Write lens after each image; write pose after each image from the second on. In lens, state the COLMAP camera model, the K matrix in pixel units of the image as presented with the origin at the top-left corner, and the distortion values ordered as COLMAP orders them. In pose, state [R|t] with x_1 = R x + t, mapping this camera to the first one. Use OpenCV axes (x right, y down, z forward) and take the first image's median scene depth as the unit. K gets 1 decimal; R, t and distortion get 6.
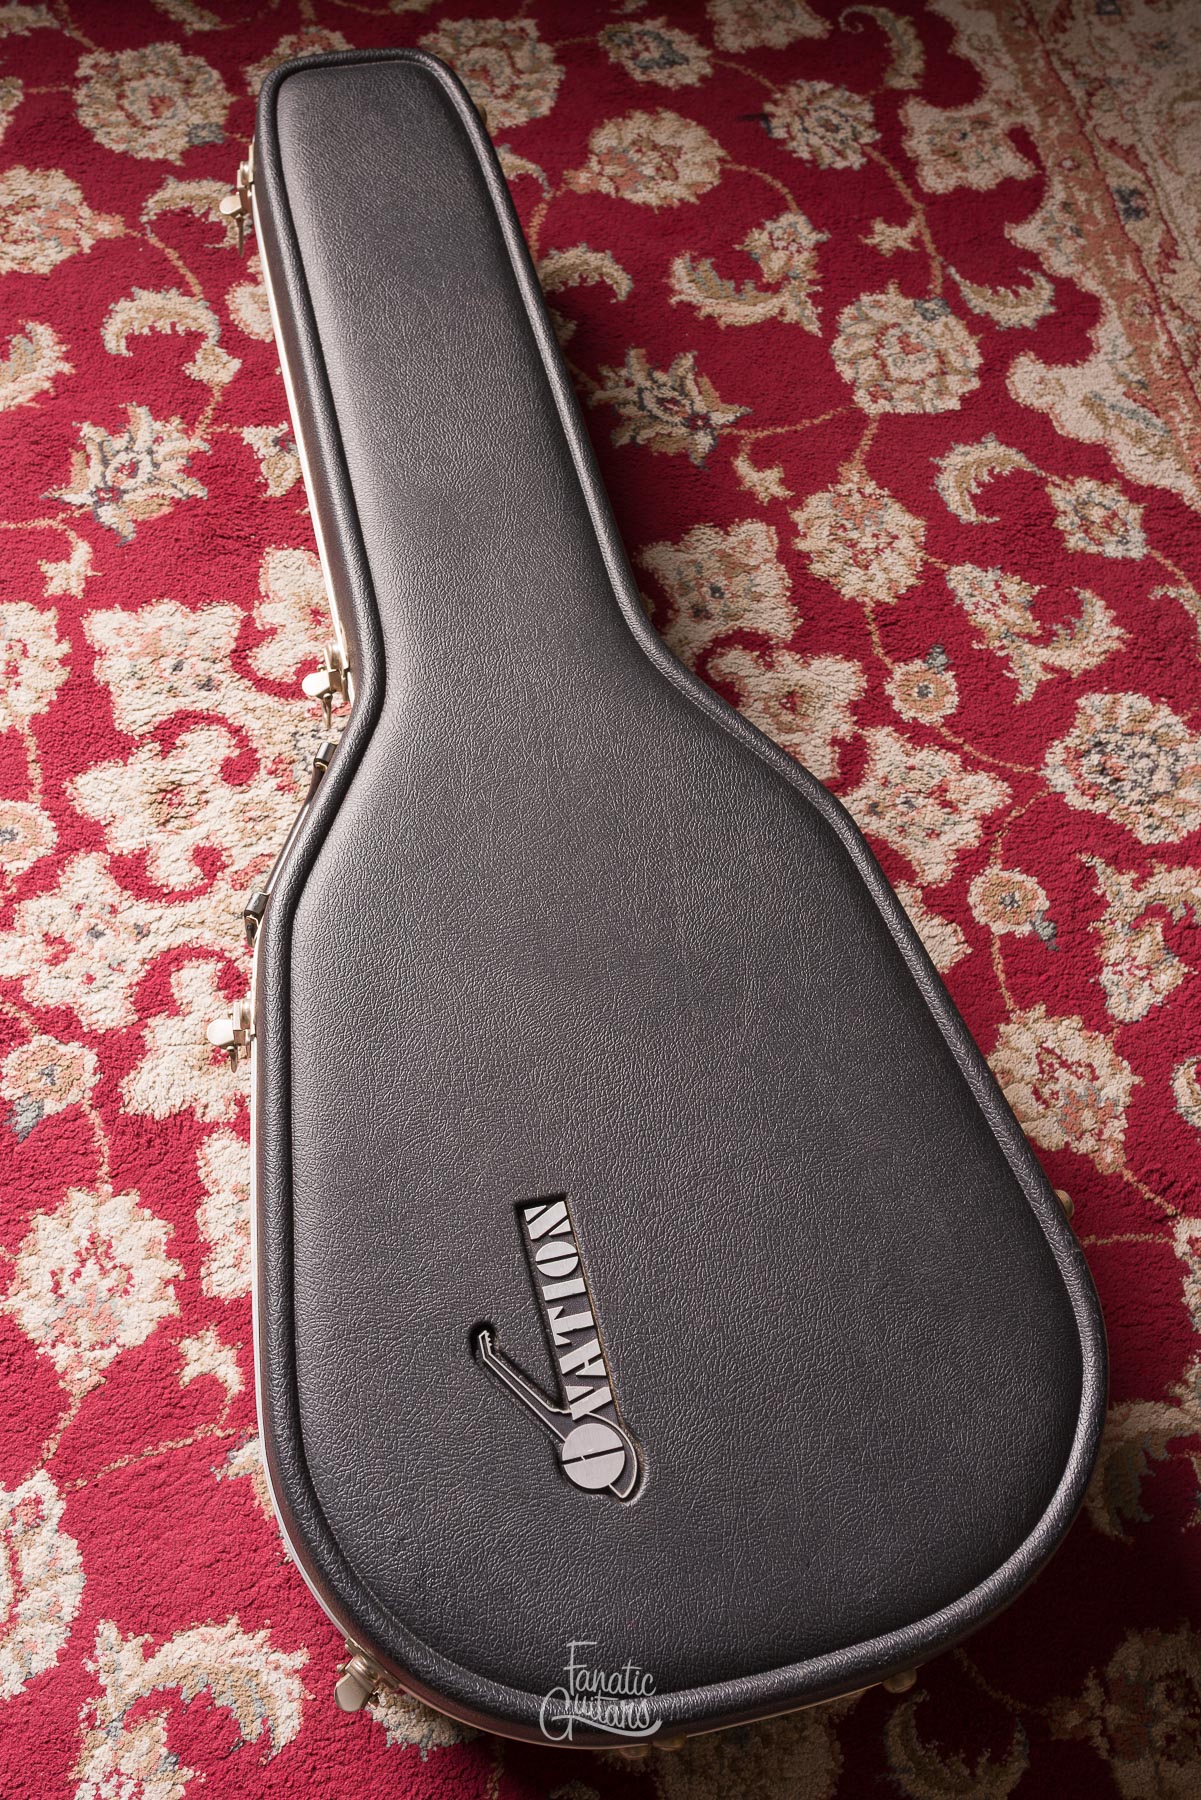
lens RADIAL K [[1914.3, 0, 594.8], [0, 1914.3, 878.9], [0, 0, 1]] dist [-0.003767, 0.009359]
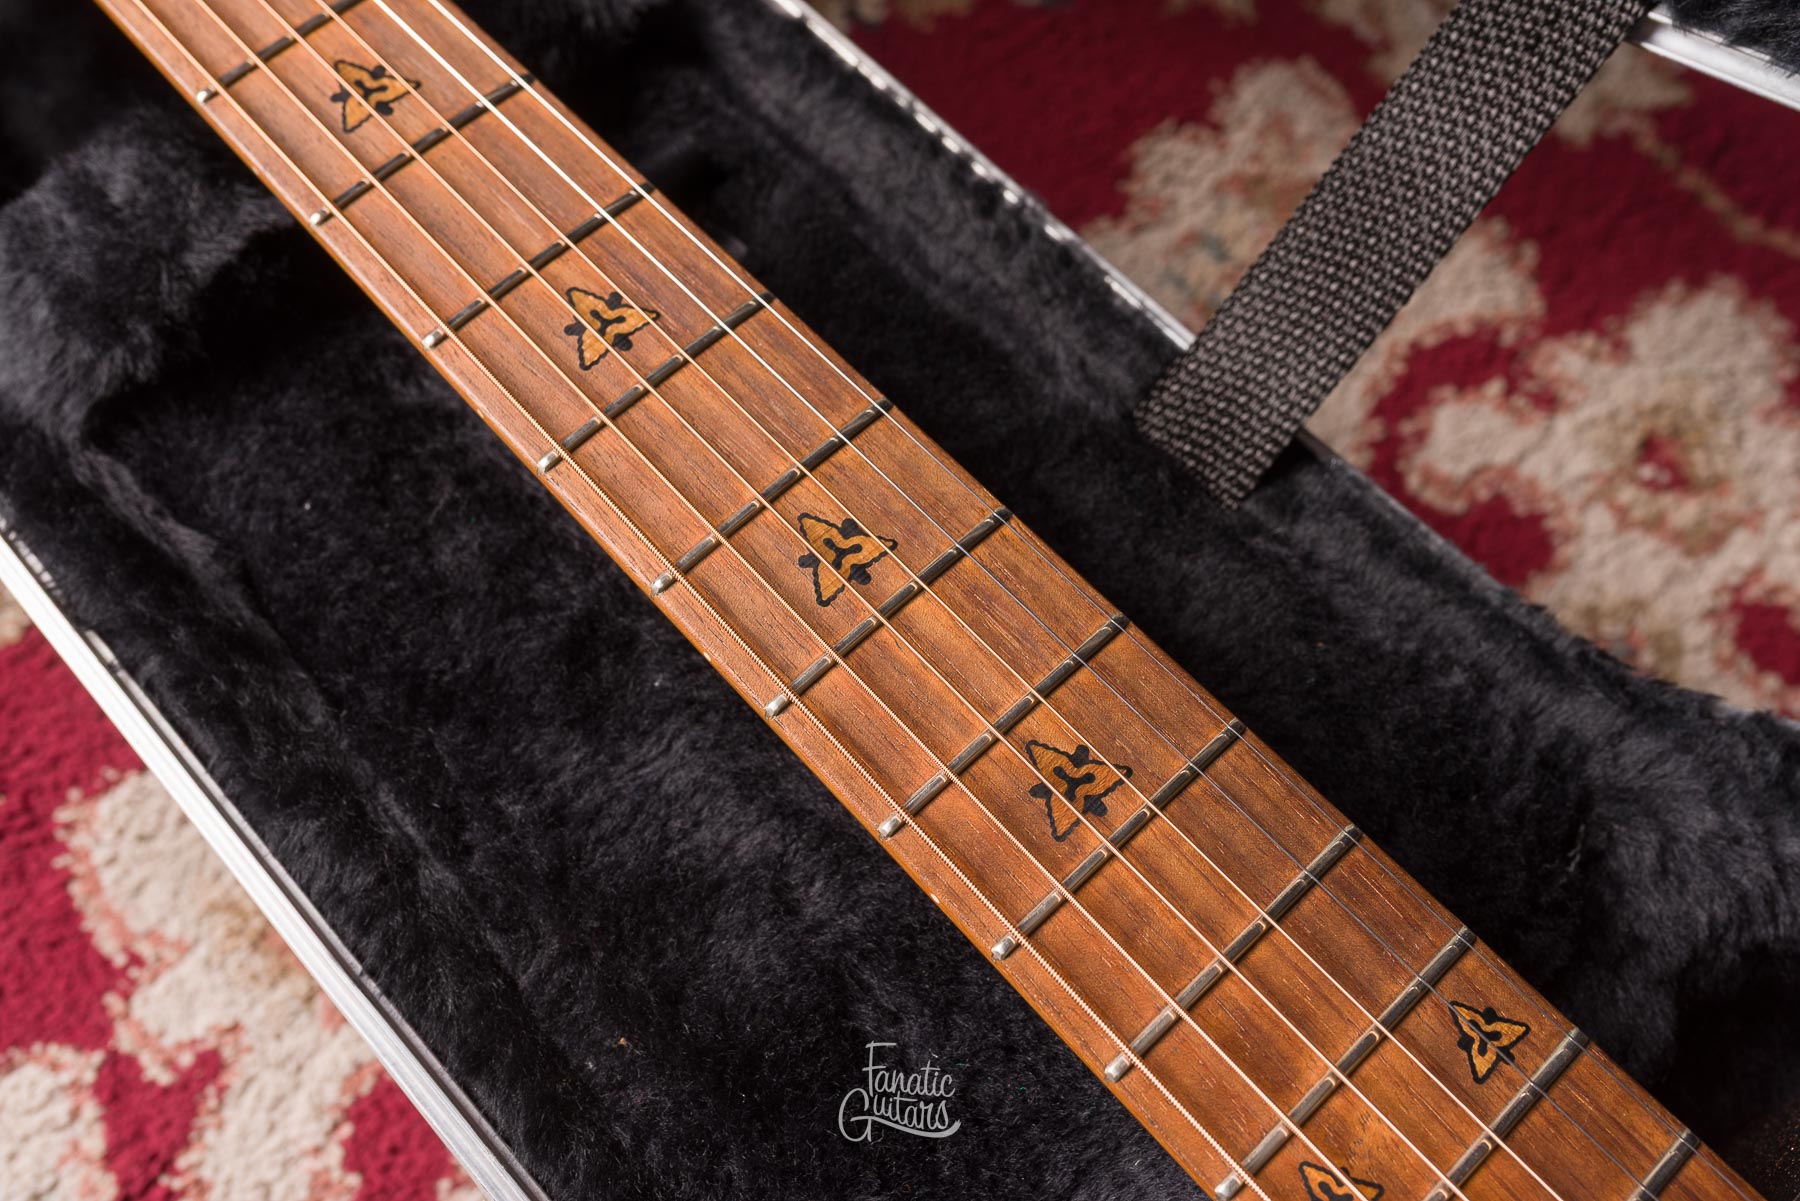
lens RADIAL K [[1826.7, 0, 901.8], [0, 1826.7, 603.2], [0, 0, 1]] dist [0.000915, 0.004782]
pose [[0.870062, -0.474960, 0.131929, -0.076699], [0.469250, 0.880005, 0.073458, -0.162771], [-0.150988, -0.002005, 0.988534, 0.697565]]
